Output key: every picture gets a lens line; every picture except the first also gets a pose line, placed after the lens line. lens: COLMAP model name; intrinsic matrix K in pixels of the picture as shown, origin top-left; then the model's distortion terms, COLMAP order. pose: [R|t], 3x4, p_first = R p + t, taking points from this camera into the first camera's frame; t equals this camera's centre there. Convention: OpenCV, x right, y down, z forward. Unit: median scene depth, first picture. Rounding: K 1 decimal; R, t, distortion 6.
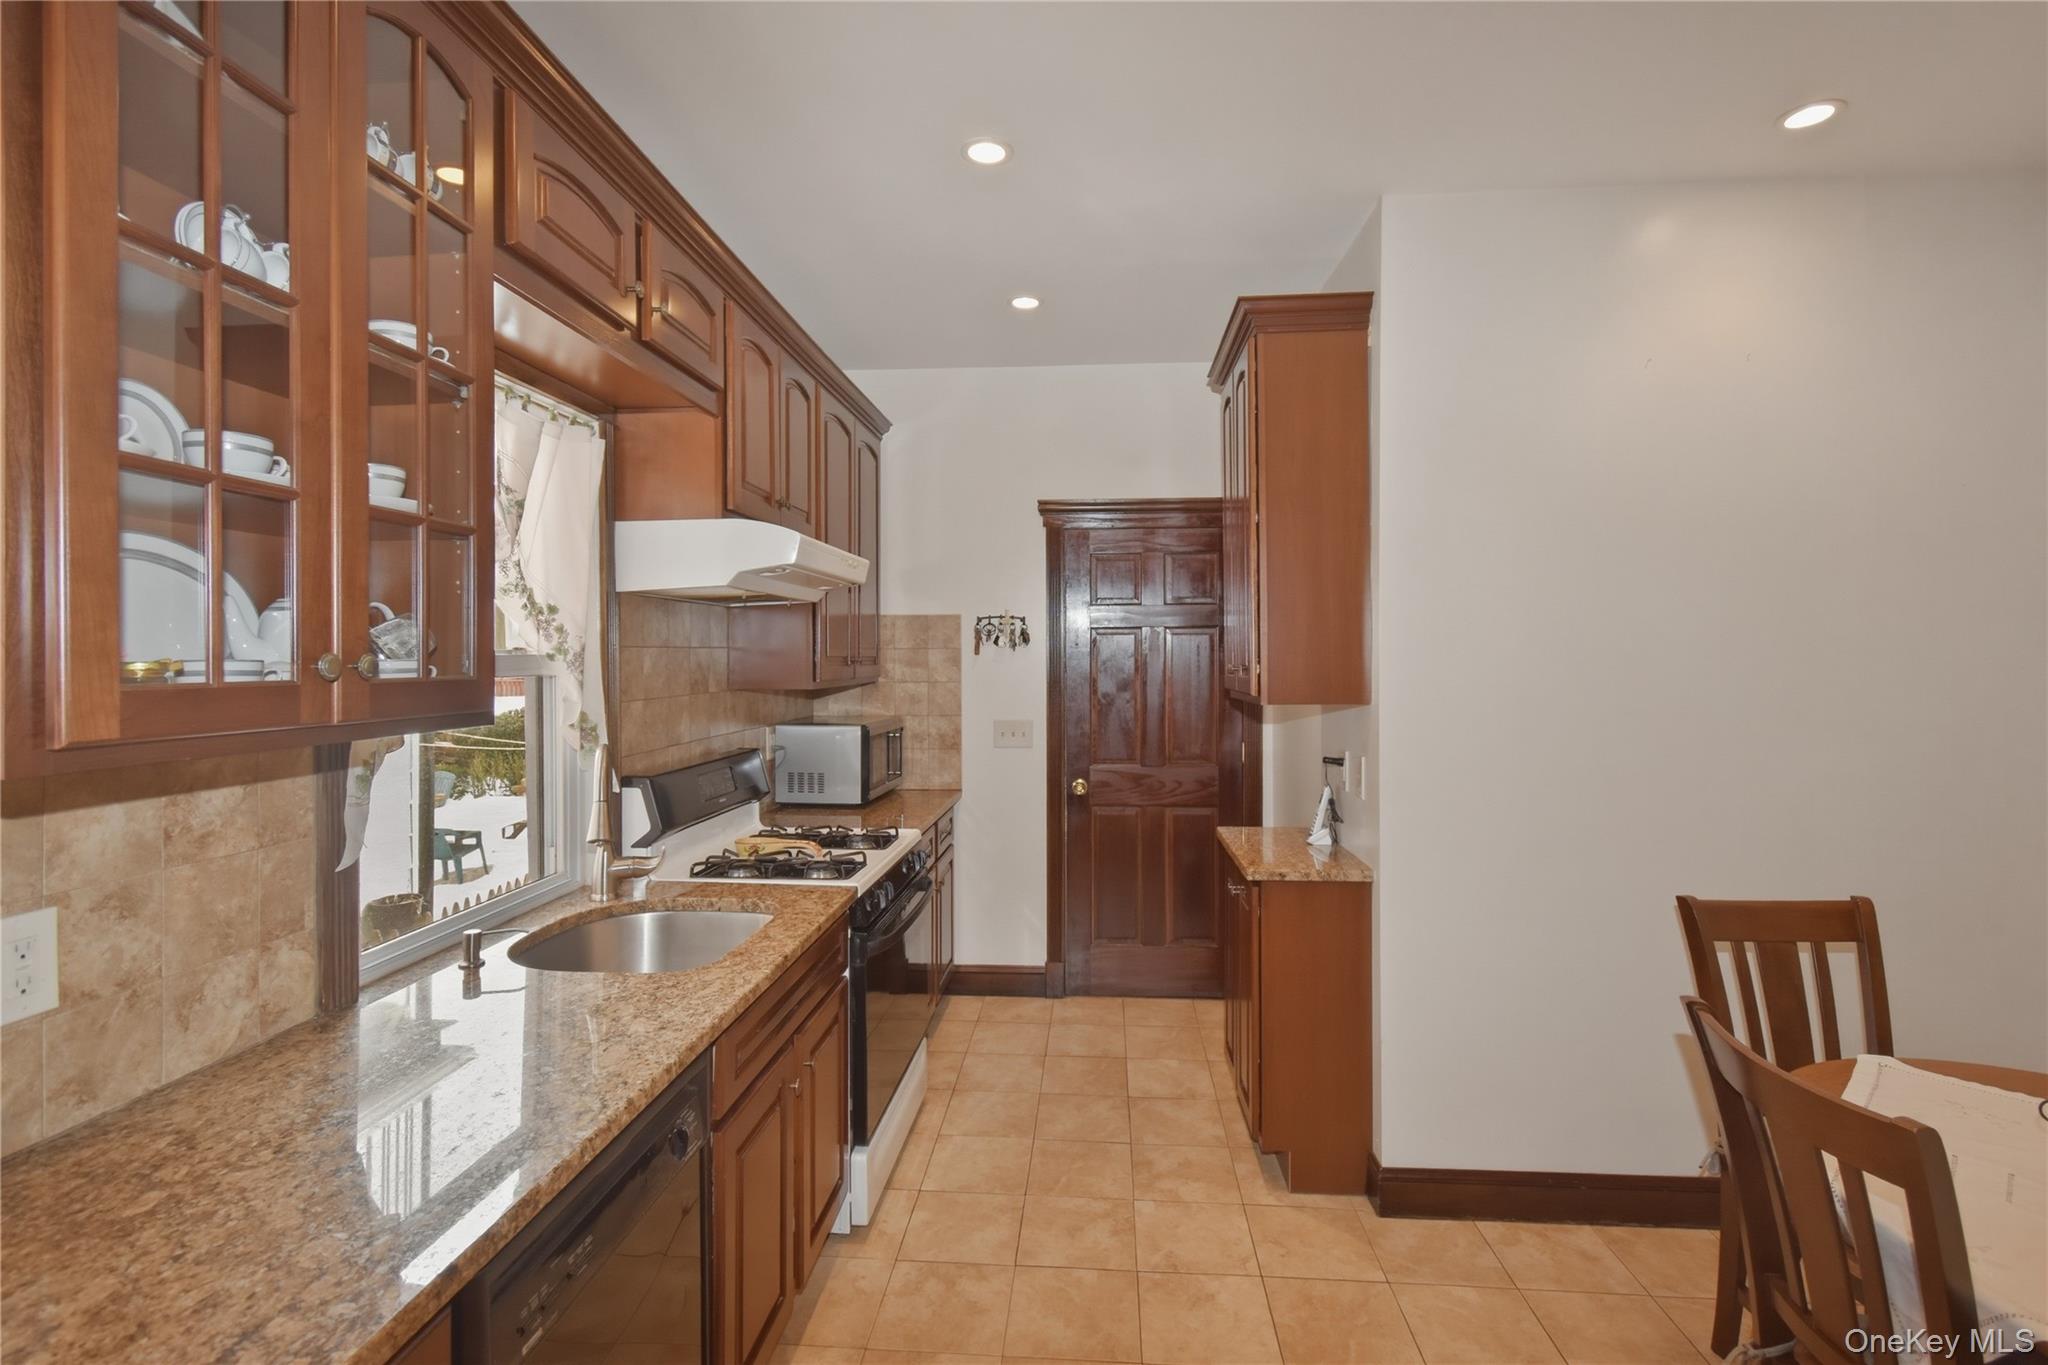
lens RADIAL K [[945.8, 0, 1029.0], [0, 945.8, 657.2], [0, 0, 1]] dist [0.000764, -0.000045]
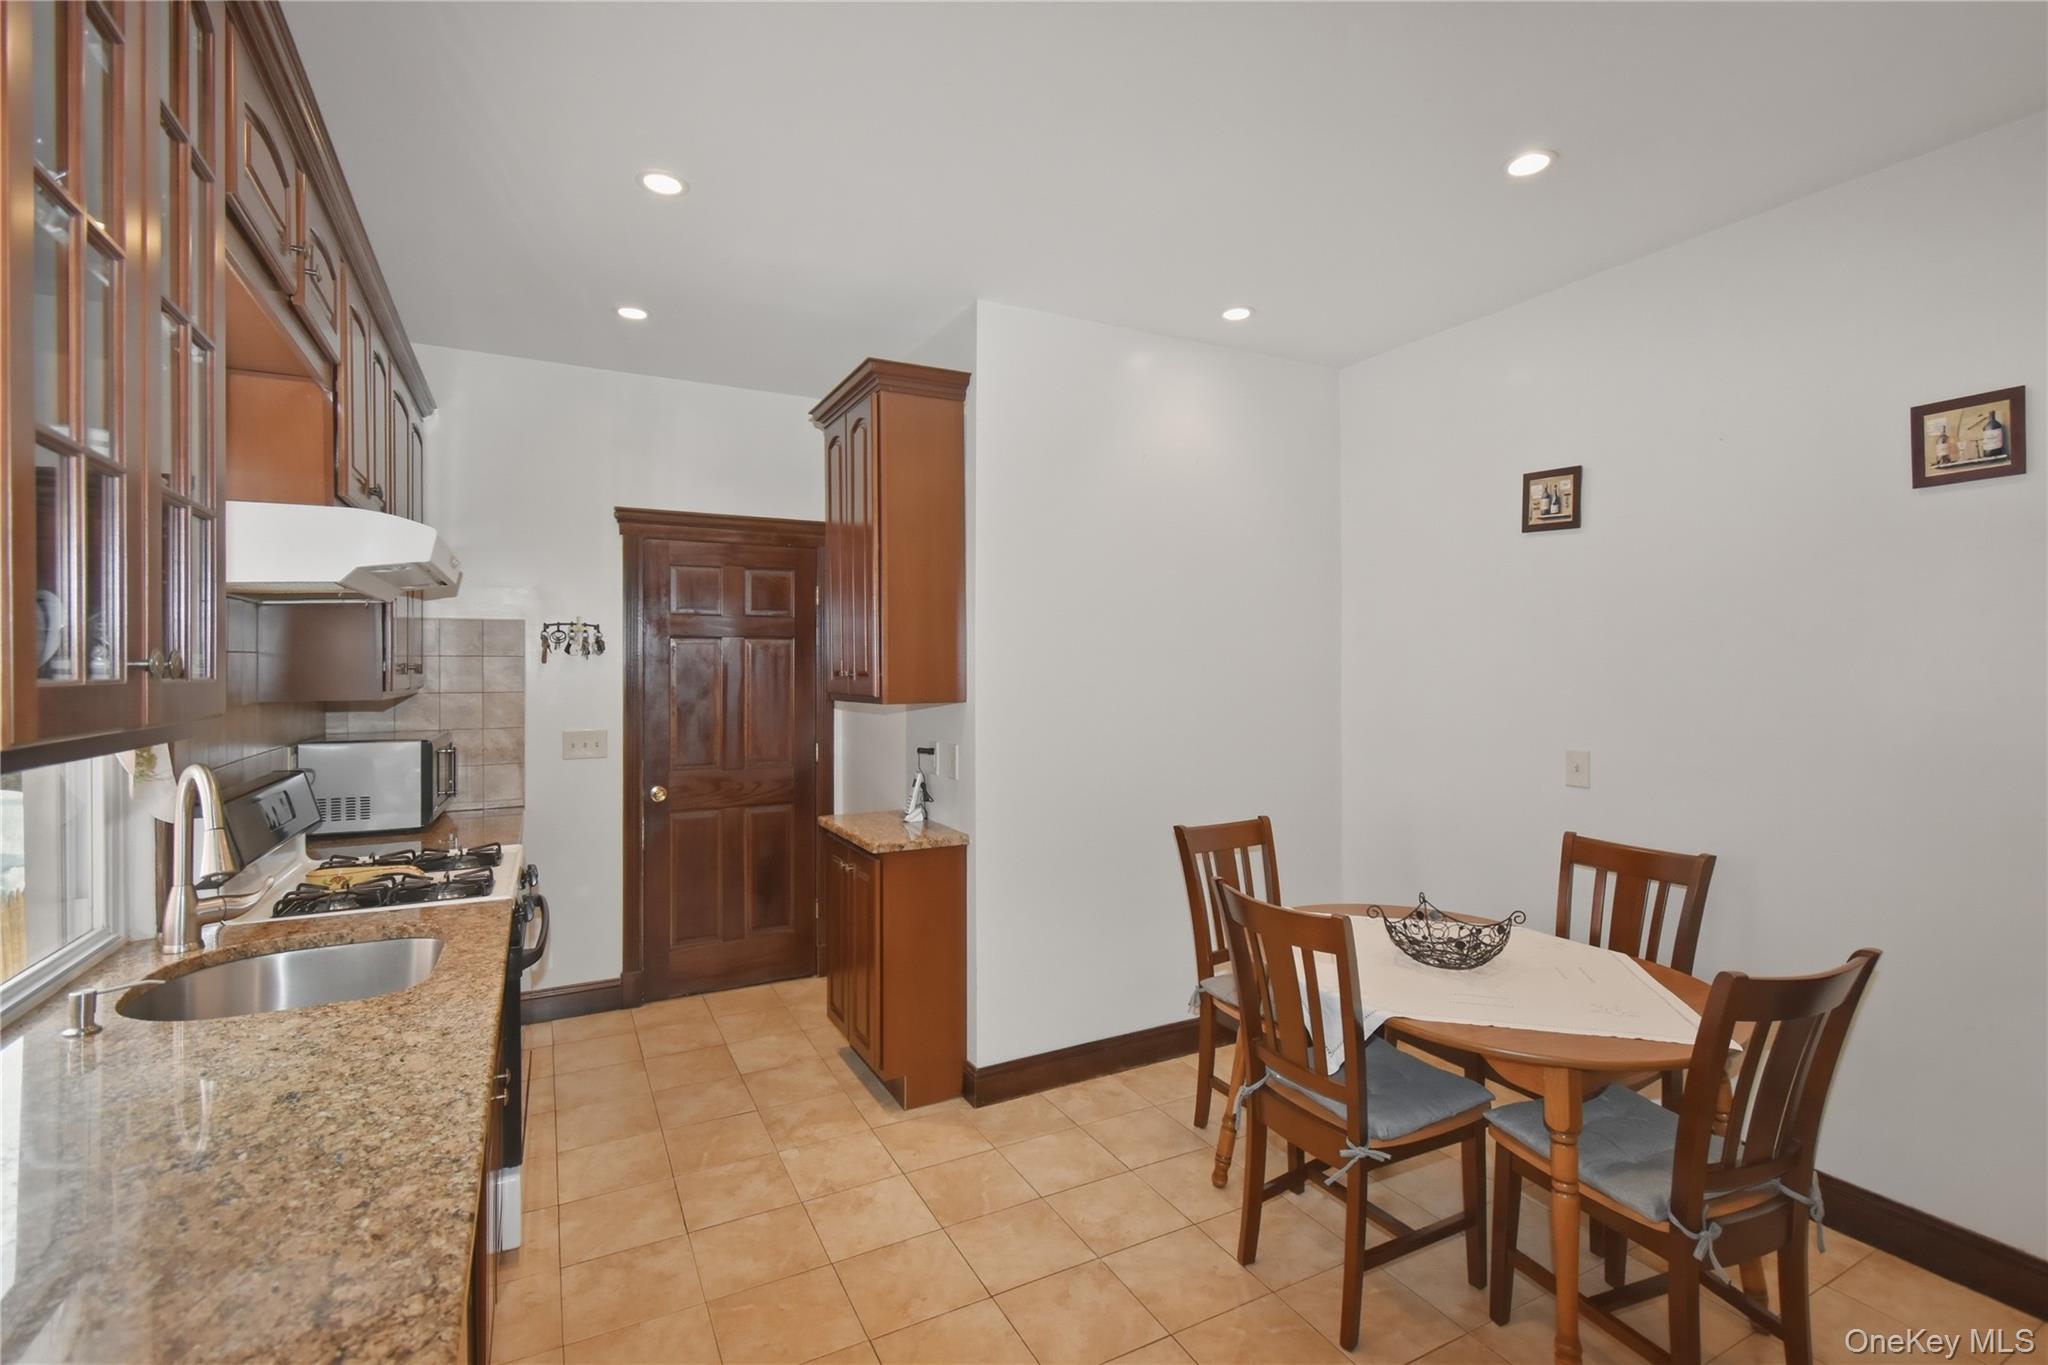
lens RADIAL K [[933.5, 0, 1031.4], [0, 933.5, 668.6], [0, 0, 1]] dist [0.001344, 0.000089]
pose [[0.844469, -0.000042, 0.535605, -0.220943], [0.000728, 0.999999, -0.001070, 0.006602], [-0.535605, 0.001293, 0.844468, -0.086052]]
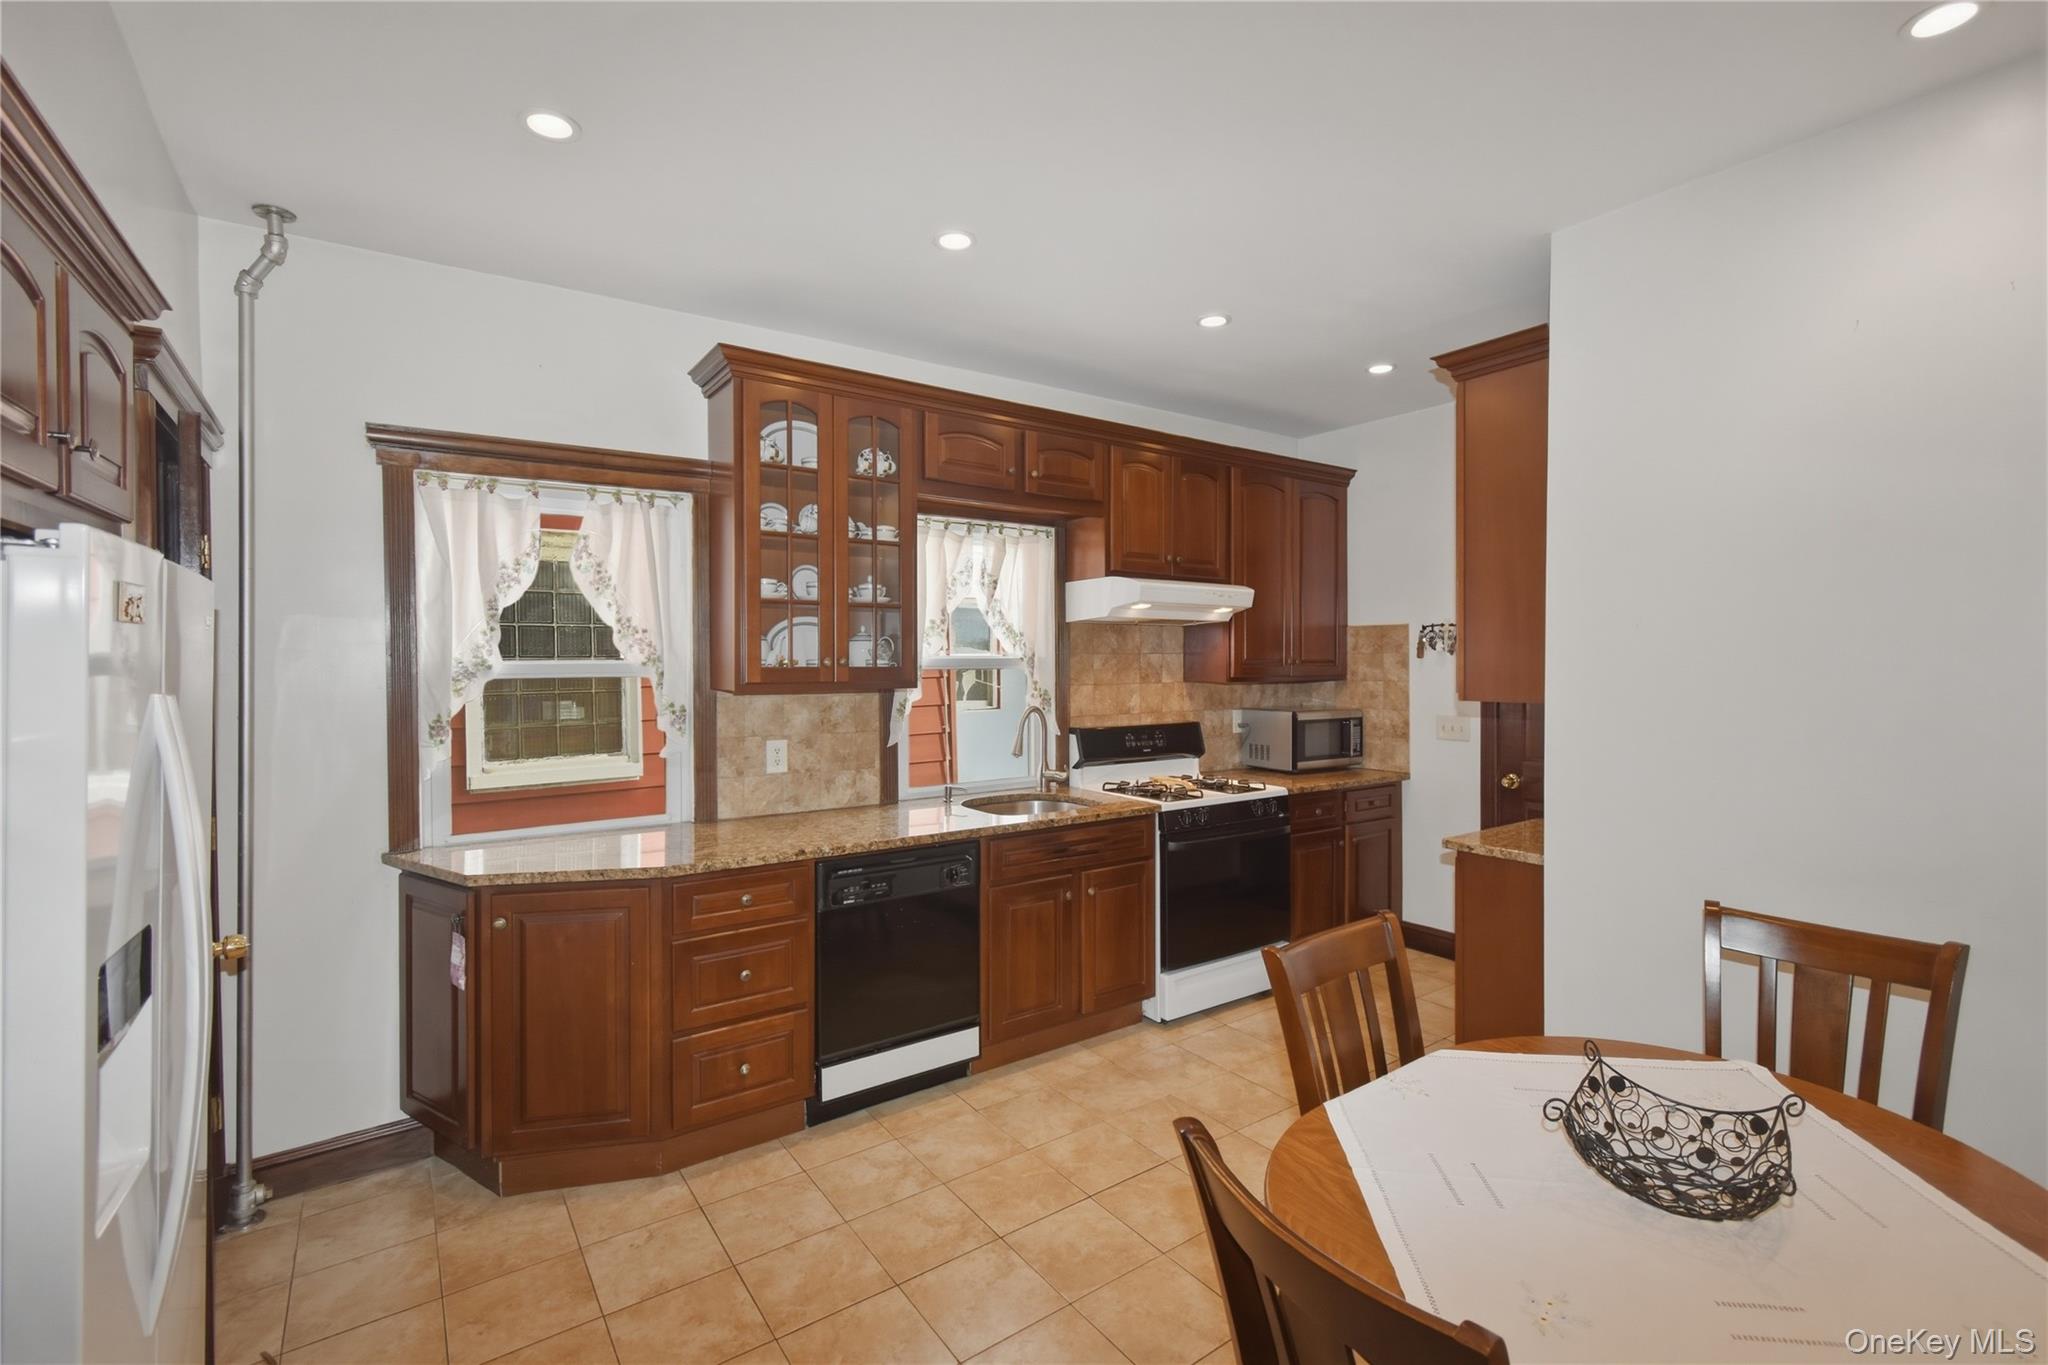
lens RADIAL K [[902.3, 0, 1028.5], [0, 902.3, 678.8], [0, 0, 1]] dist [-0.002641, -0.000629]
pose [[0.639565, 0.018335, -0.768518, 0.747576], [-0.002564, 0.999761, 0.021718, -0.000195], [0.768733, -0.011919, 0.639459, -0.118461]]
